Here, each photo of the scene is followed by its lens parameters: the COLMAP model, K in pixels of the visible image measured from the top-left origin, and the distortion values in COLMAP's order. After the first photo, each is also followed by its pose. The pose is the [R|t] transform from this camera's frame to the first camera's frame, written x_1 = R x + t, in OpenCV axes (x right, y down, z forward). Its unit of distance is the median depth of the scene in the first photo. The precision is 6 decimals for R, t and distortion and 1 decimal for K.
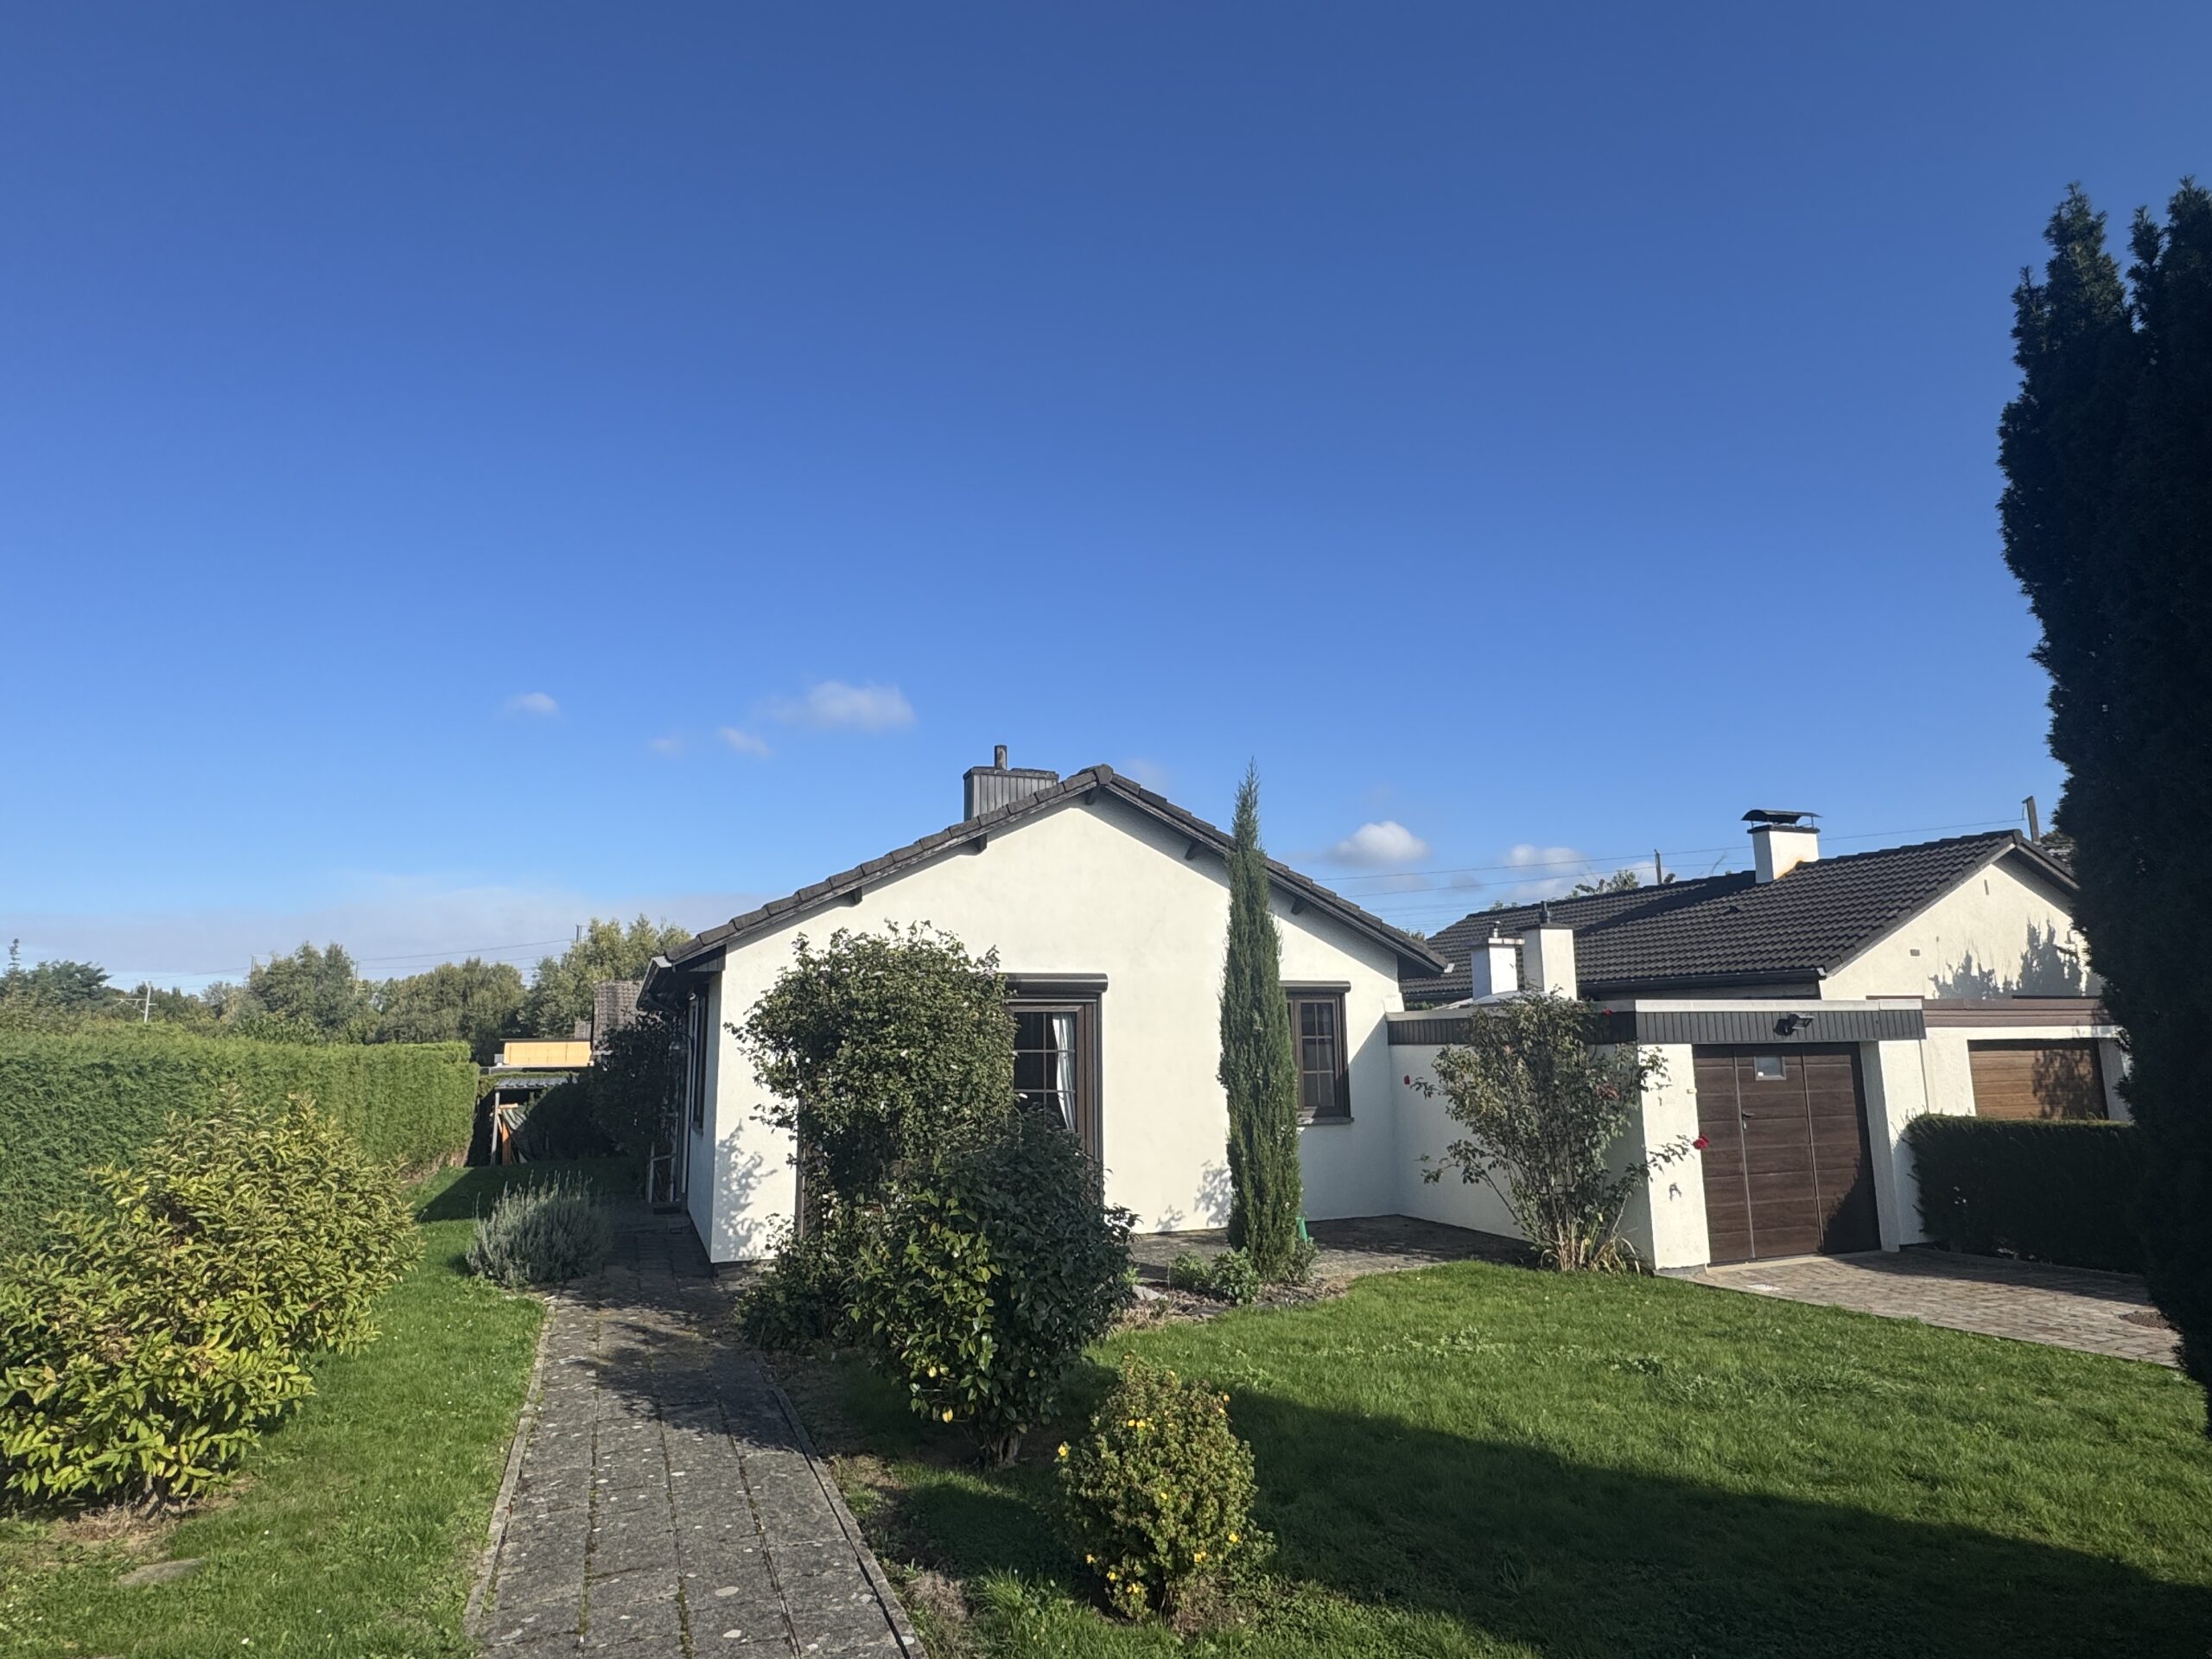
lens RADIAL K [[1204.2, 0, 1101.2], [0, 1204.2, 831.8], [0, 0, 1]] dist [-0.005723, 0.000009]
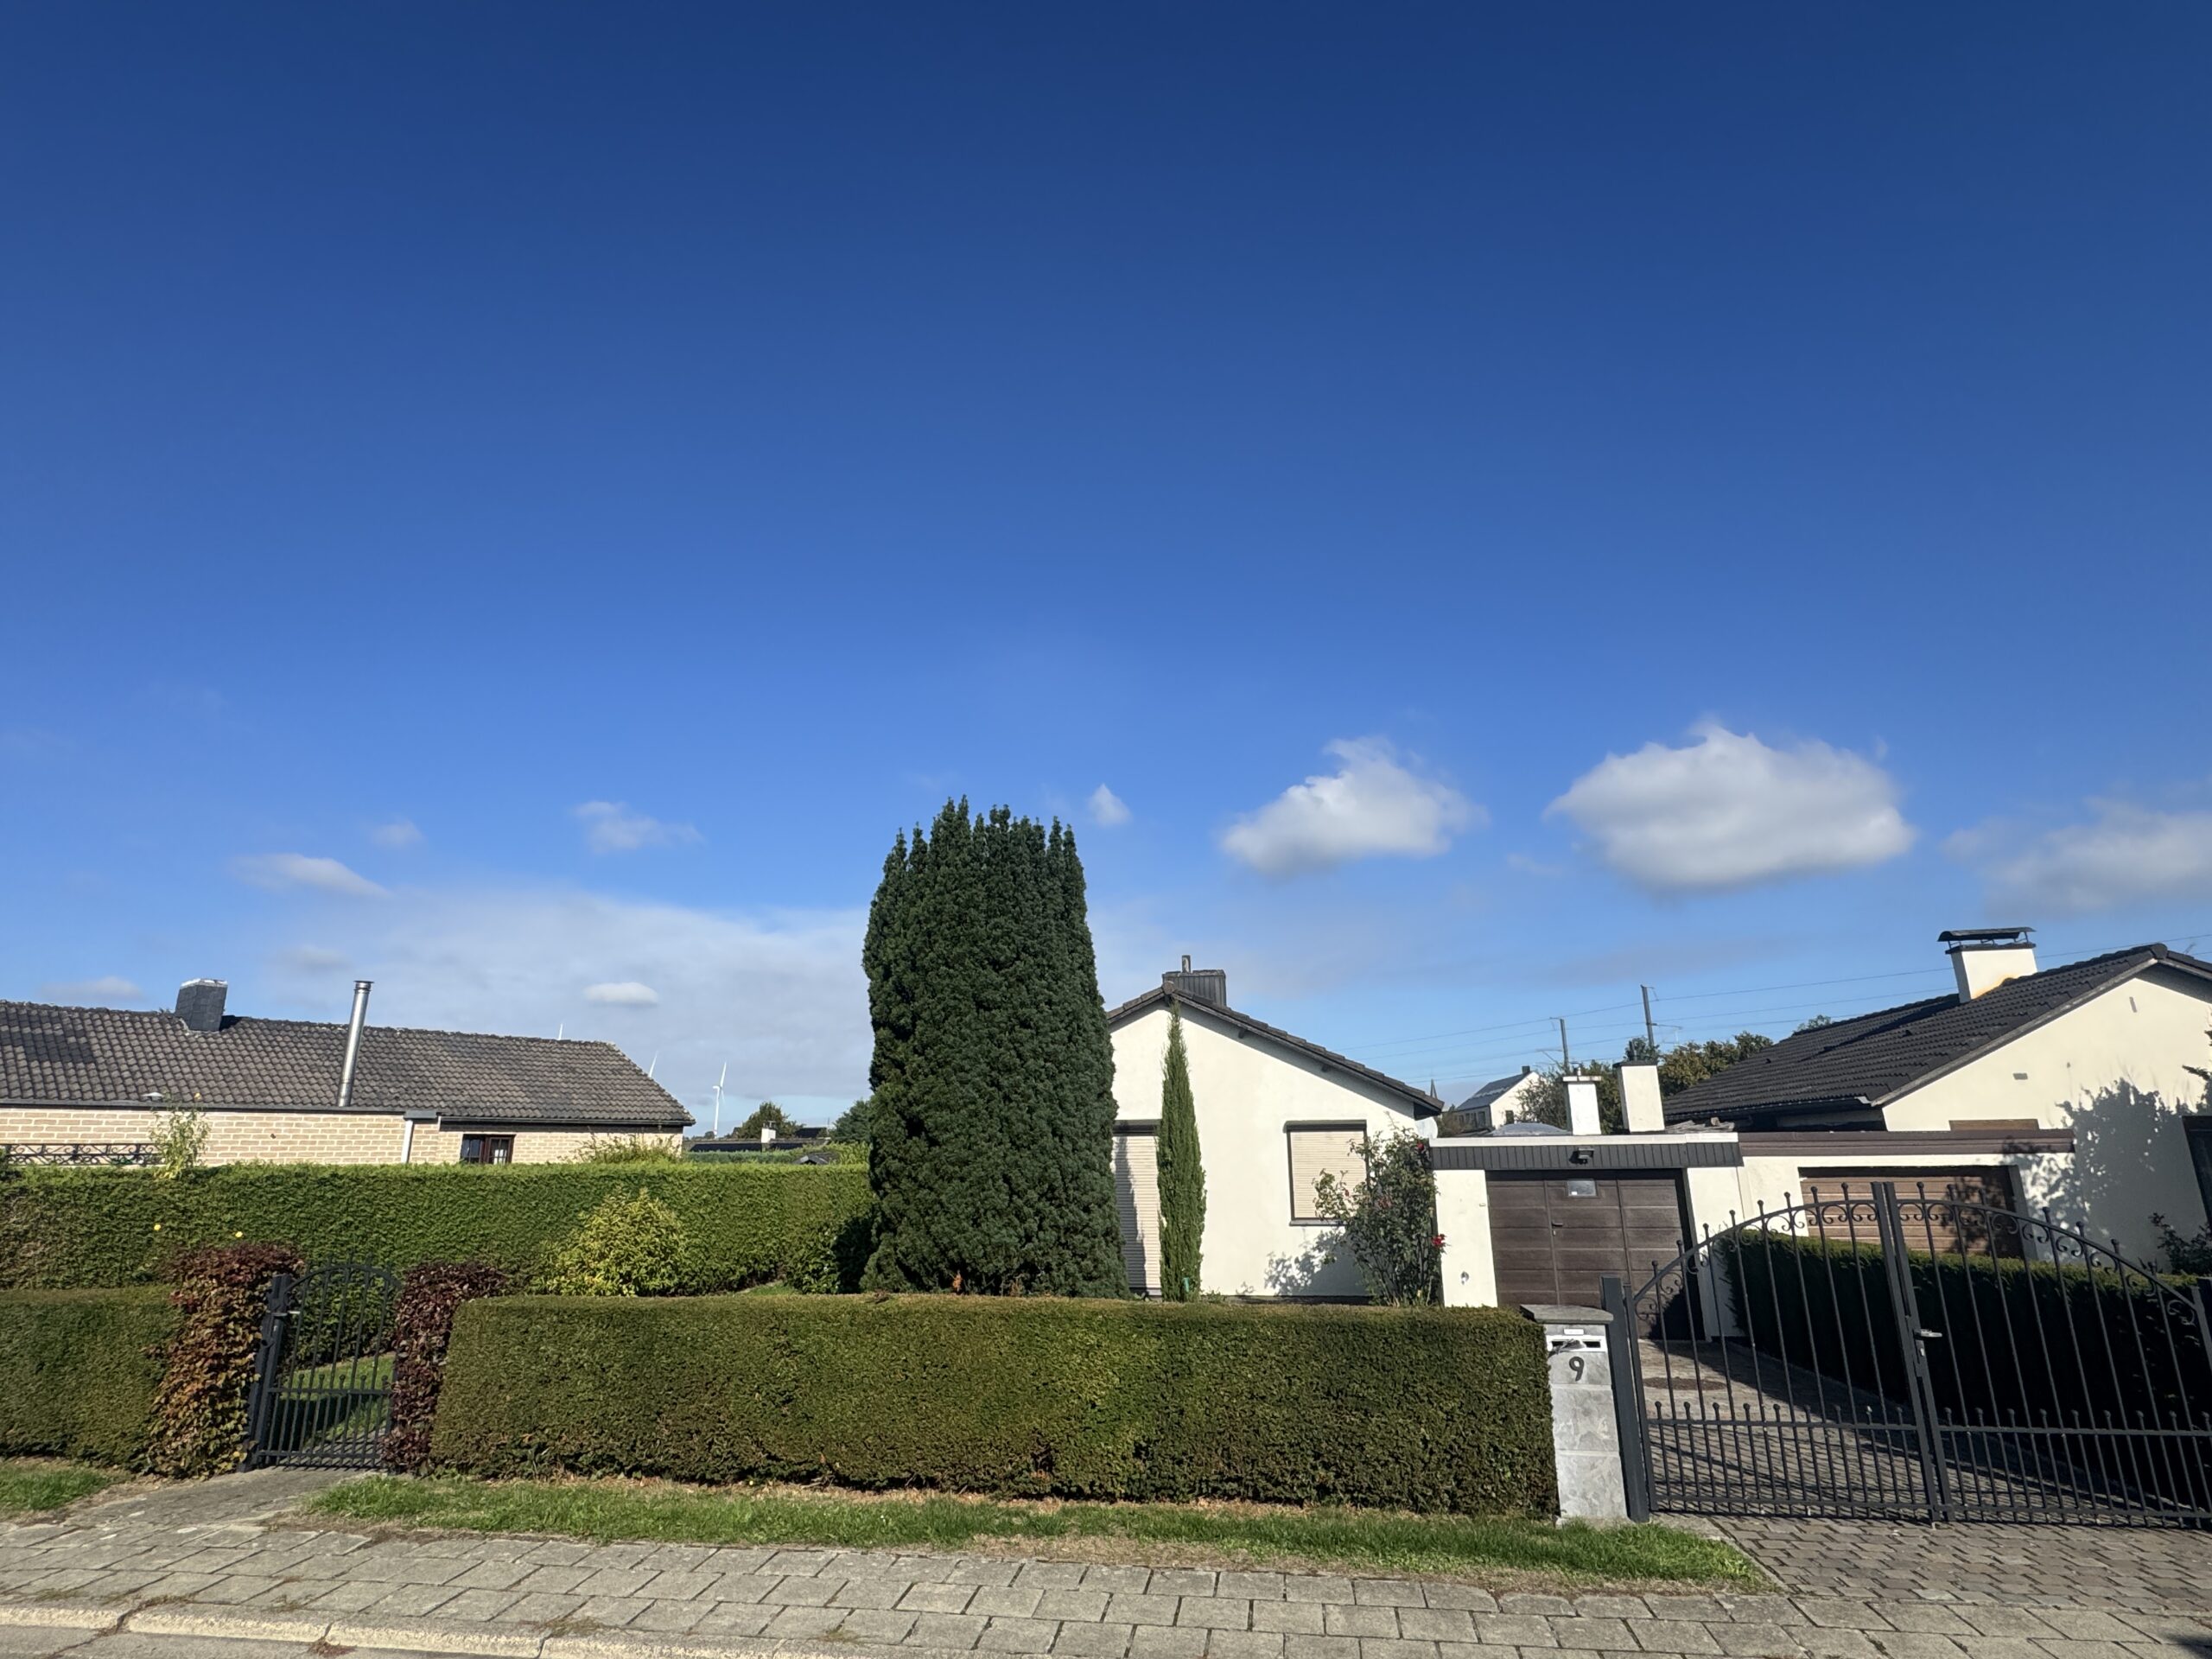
lens RADIAL K [[1170.7, 0, 1100.7], [0, 1170.7, 830.6], [0, 0, 1]] dist [-0.002343, 0.000107]
pose [[0.865413, -0.133408, -0.482973, 0.511536], [0.083596, 0.988836, -0.123348, -0.048717], [0.494037, 0.066372, 0.866904, -0.251437]]
